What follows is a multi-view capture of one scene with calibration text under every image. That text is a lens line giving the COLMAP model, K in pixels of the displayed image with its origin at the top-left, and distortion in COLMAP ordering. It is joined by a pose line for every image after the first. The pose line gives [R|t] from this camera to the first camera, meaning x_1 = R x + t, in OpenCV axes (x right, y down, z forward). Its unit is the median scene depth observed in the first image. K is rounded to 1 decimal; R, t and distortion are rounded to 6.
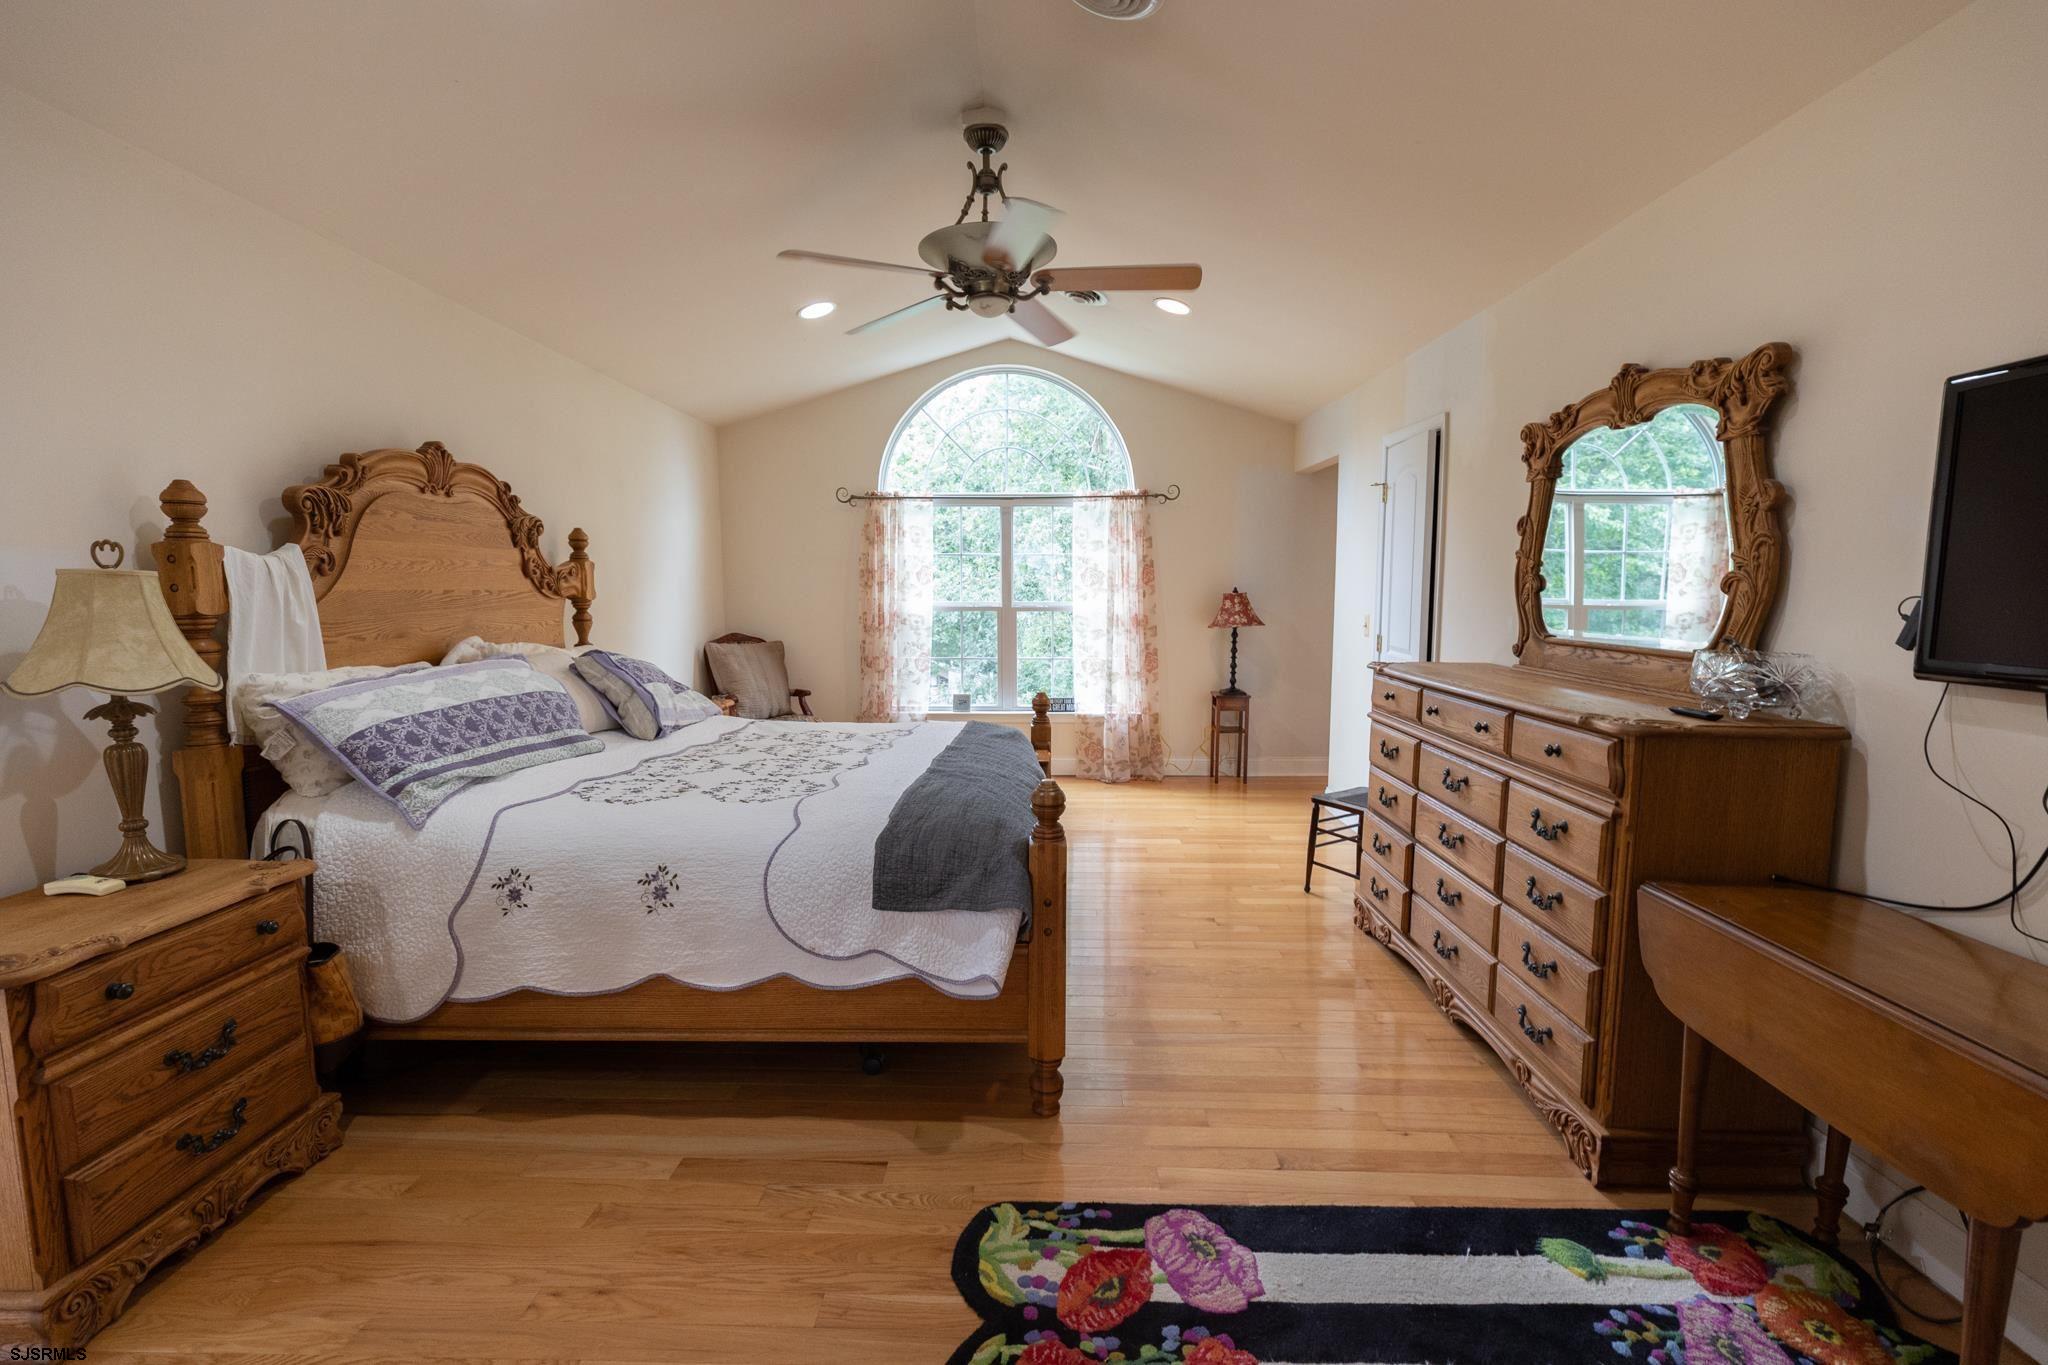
lens RADIAL K [[908.9, 0, 1028.8], [0, 908.9, 685.6], [0, 0, 1]] dist [0.003853, -0.000112]
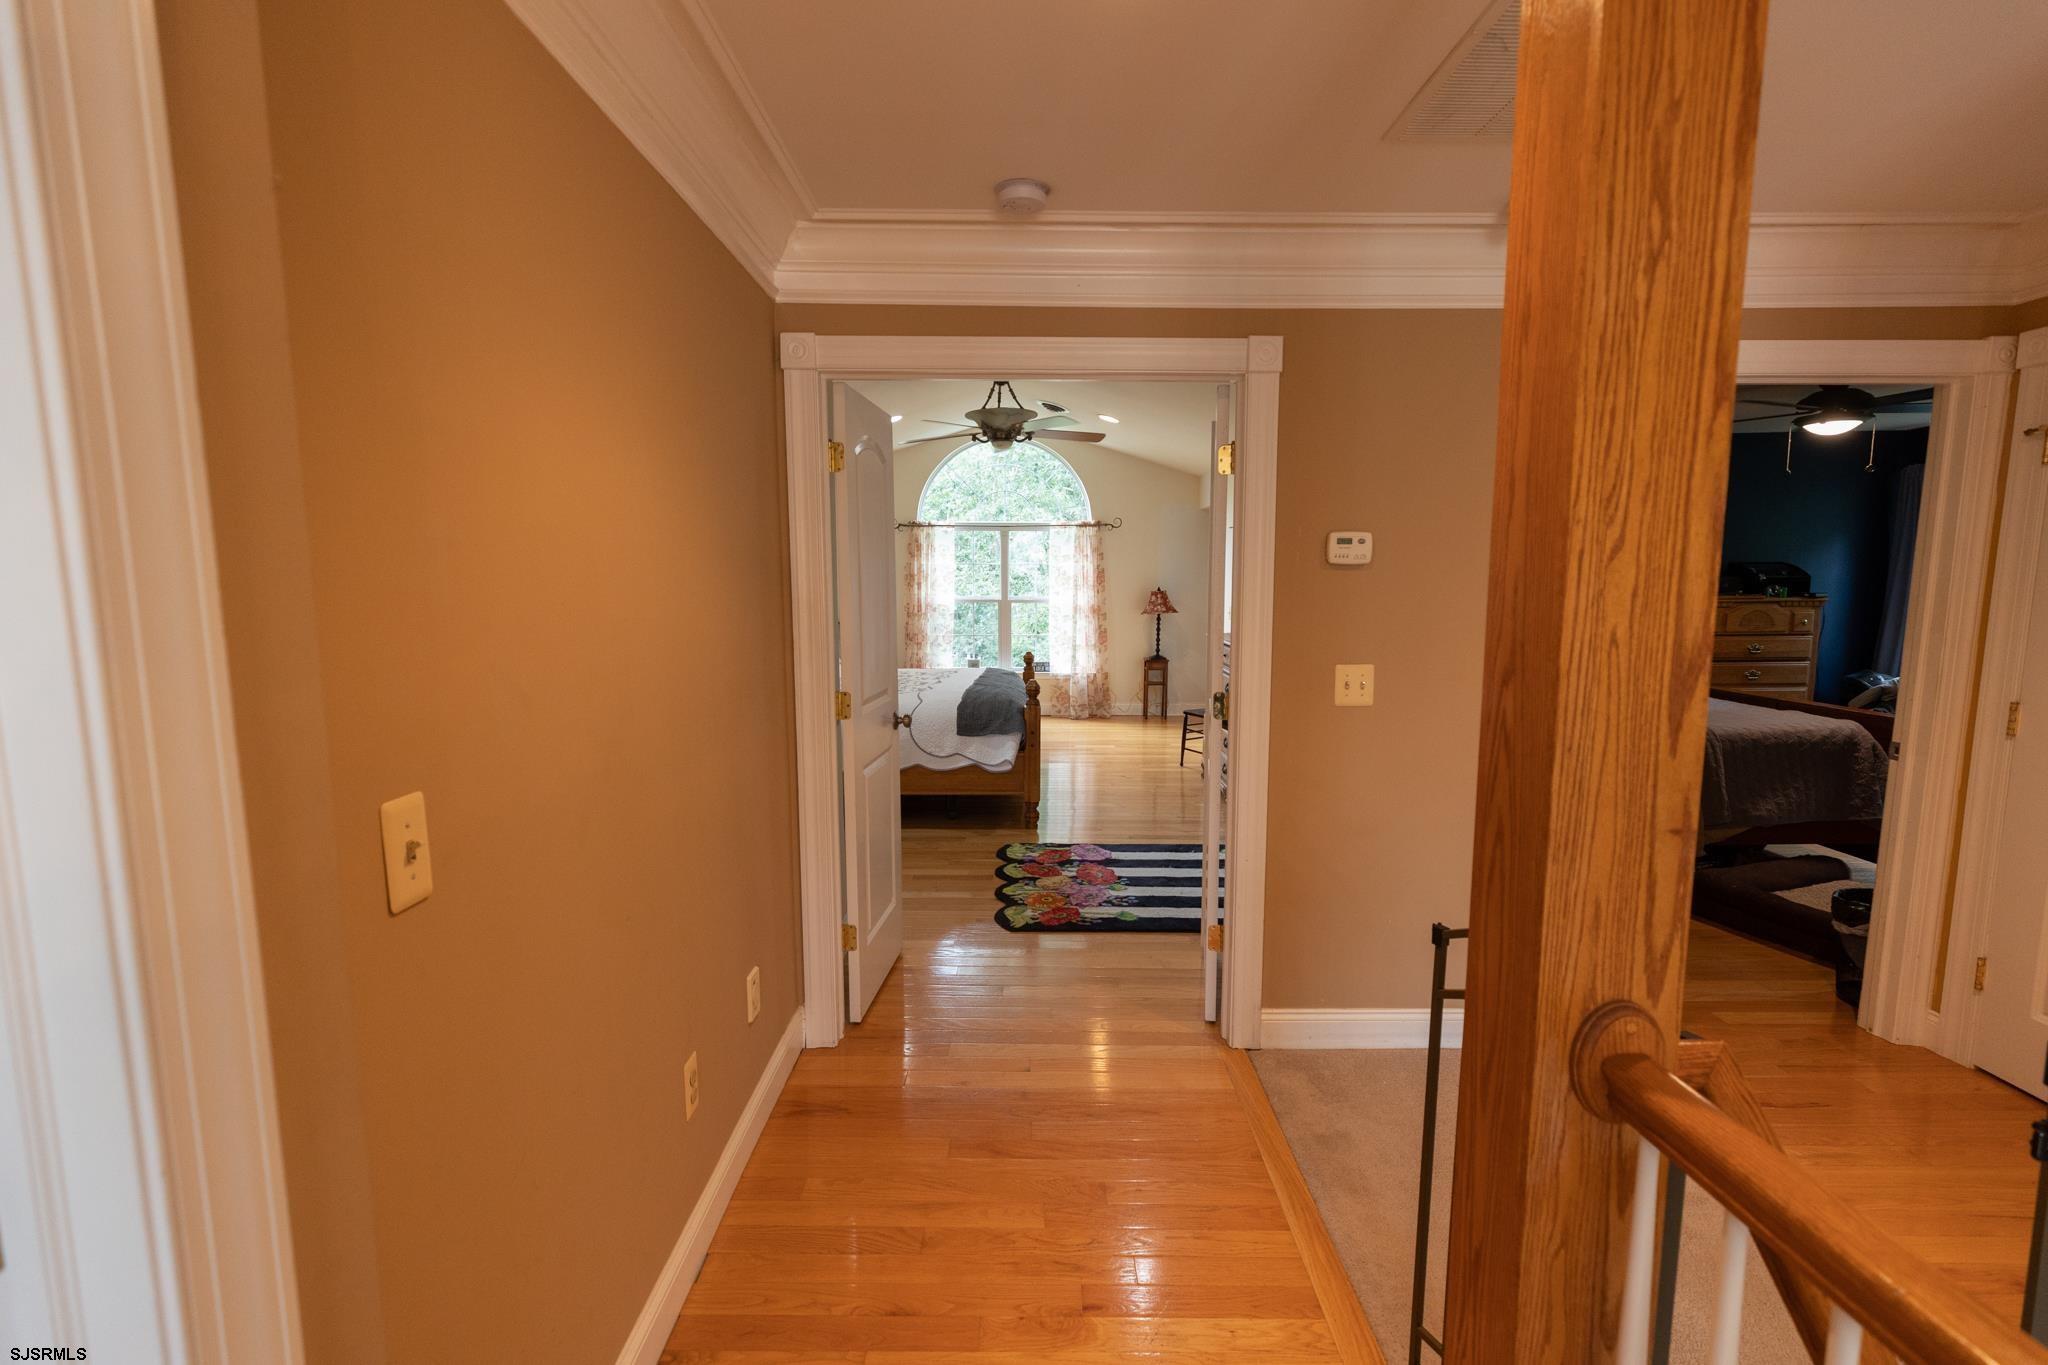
lens RADIAL K [[908.9, 0, 1028.8], [0, 908.9, 685.6], [0, 0, 1]] dist [0.003853, -0.000112]
pose [[0.999856, 0.000397, 0.016964, -0.020342], [-0.000642, 0.999896, 0.014424, 0.061770], [-0.016957, -0.014433, 0.999752, -0.942263]]
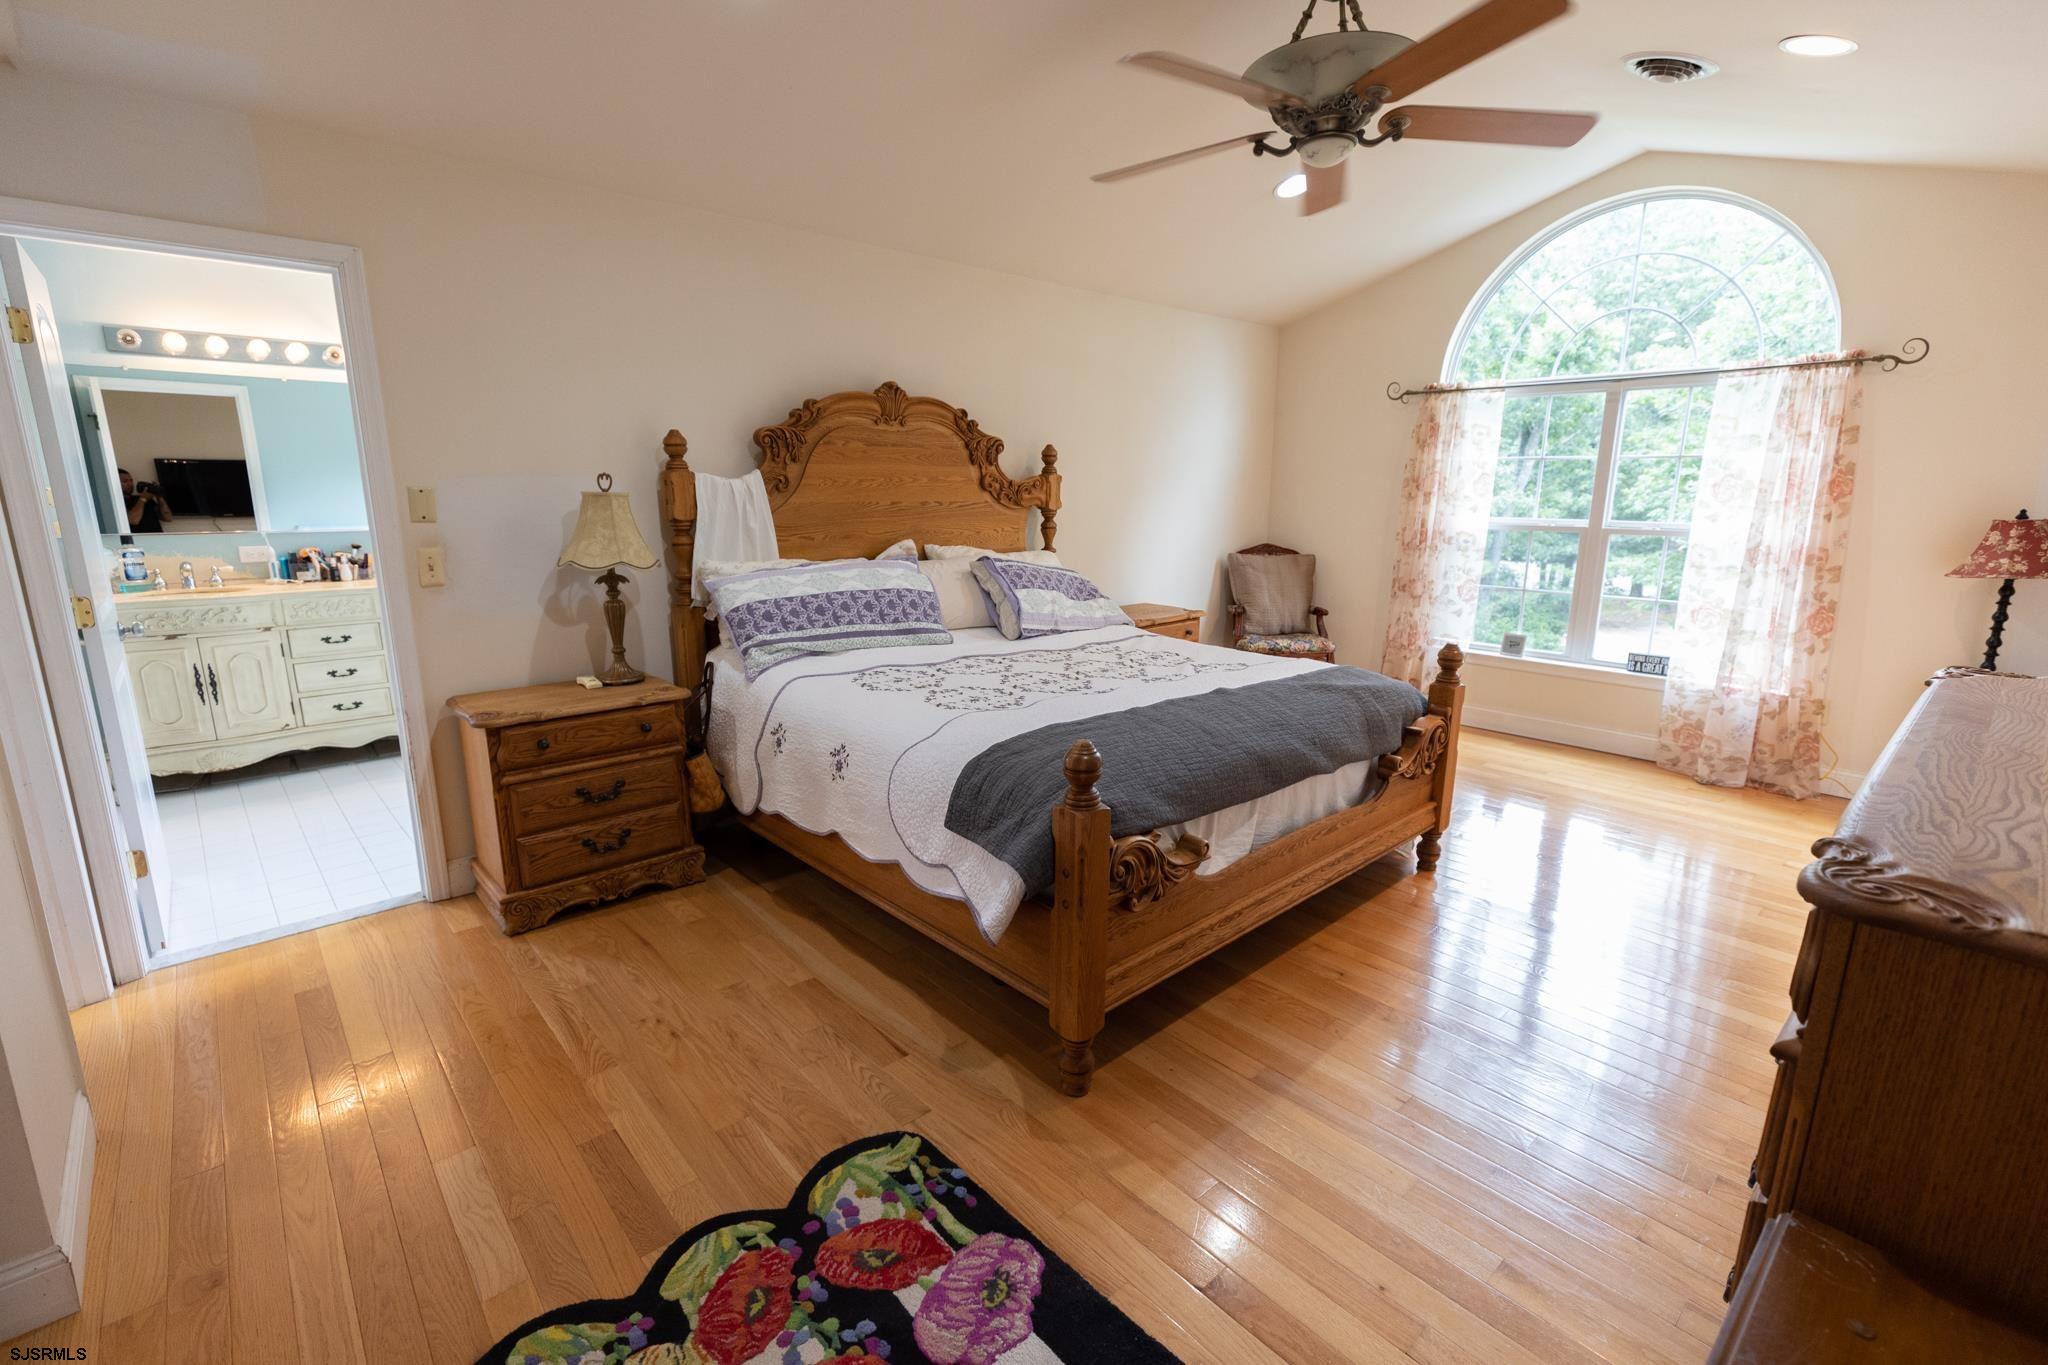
lens RADIAL K [[908.9, 0, 1028.8], [0, 908.9, 685.6], [0, 0, 1]] dist [0.003853, -0.000112]
pose [[0.686292, 0.162930, -0.708842, 0.433687], [-0.085495, 0.985901, 0.143838, -0.051586], [0.722284, -0.038112, 0.690546, 0.256230]]
